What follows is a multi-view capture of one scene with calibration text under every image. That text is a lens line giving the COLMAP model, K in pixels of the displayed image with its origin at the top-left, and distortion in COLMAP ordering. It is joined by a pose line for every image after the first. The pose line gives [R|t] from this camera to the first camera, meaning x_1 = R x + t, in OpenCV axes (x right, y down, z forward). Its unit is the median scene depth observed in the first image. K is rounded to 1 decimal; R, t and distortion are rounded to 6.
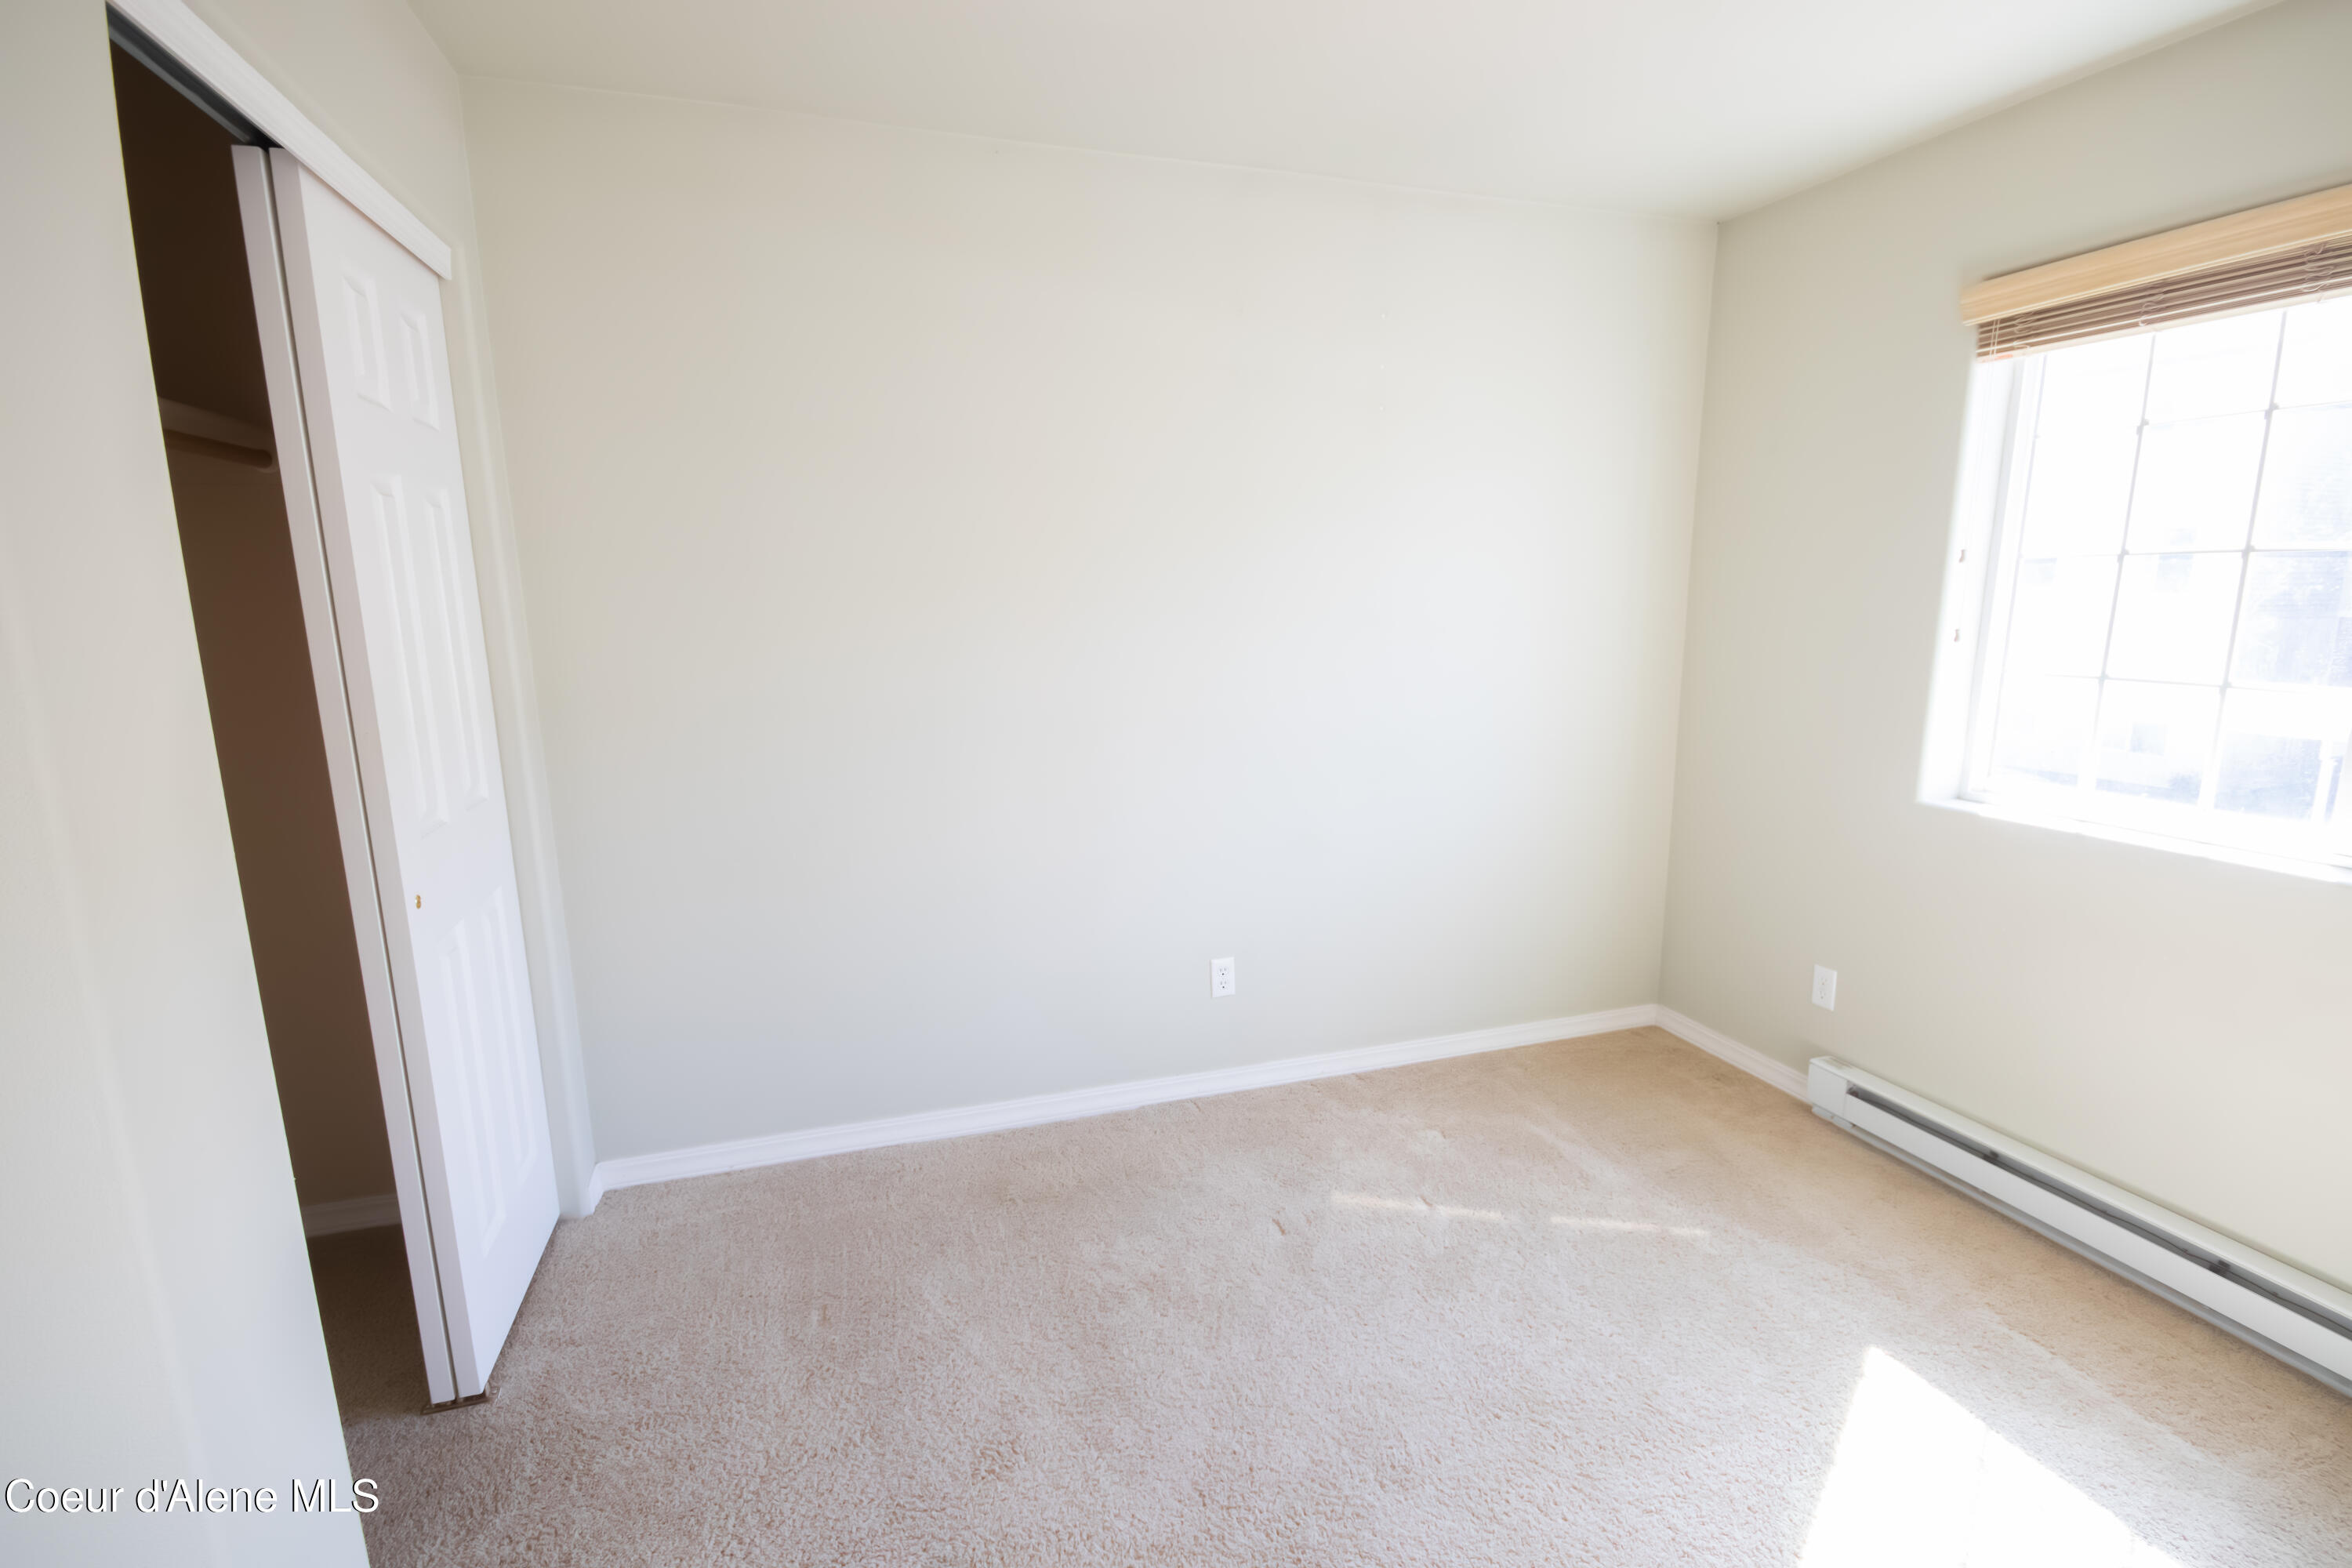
lens RADIAL K [[1071.2, 0, 1170.4], [0, 1071.2, 800.5], [0, 0, 1]] dist [-0.000223, -0.010865]
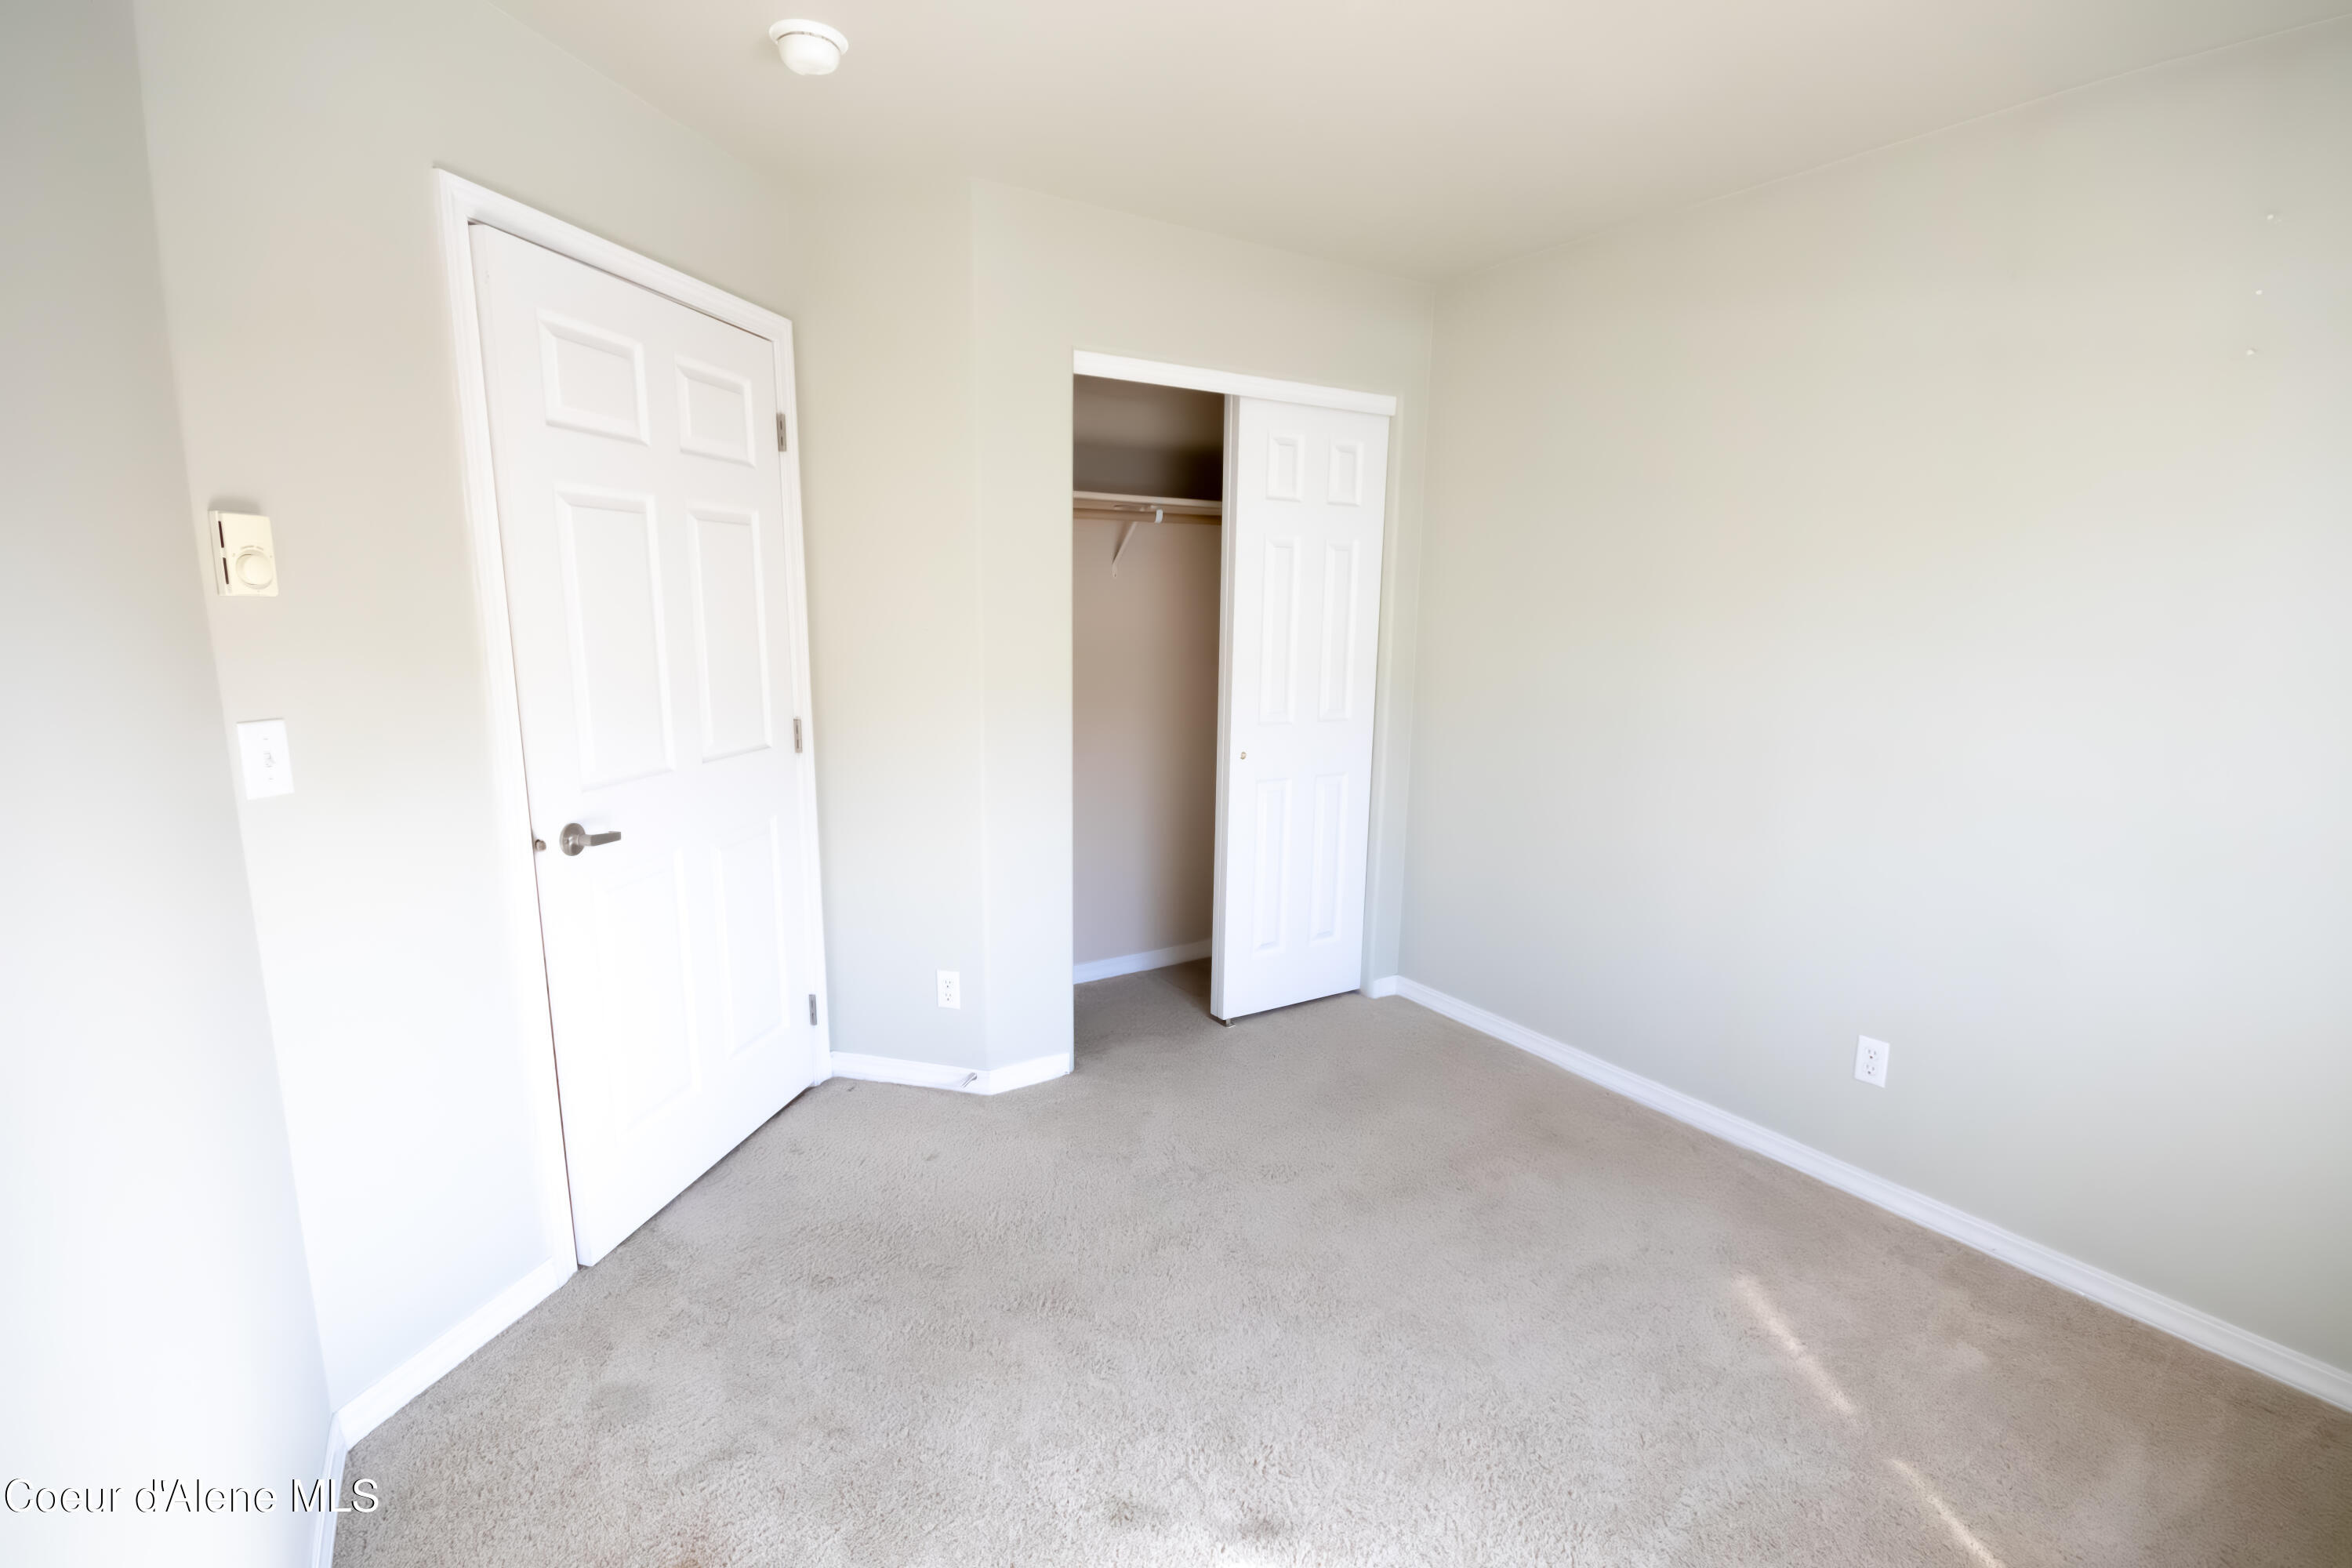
lens RADIAL K [[1071.2, 0, 1170.4], [0, 1071.2, 800.5], [0, 0, 1]] dist [-0.000223, -0.010865]
pose [[0.268822, 0.200810, -0.942024, 0.764217], [-0.203651, 0.967765, 0.148182, -0.058069], [0.941414, 0.152010, 0.301052, 0.211156]]
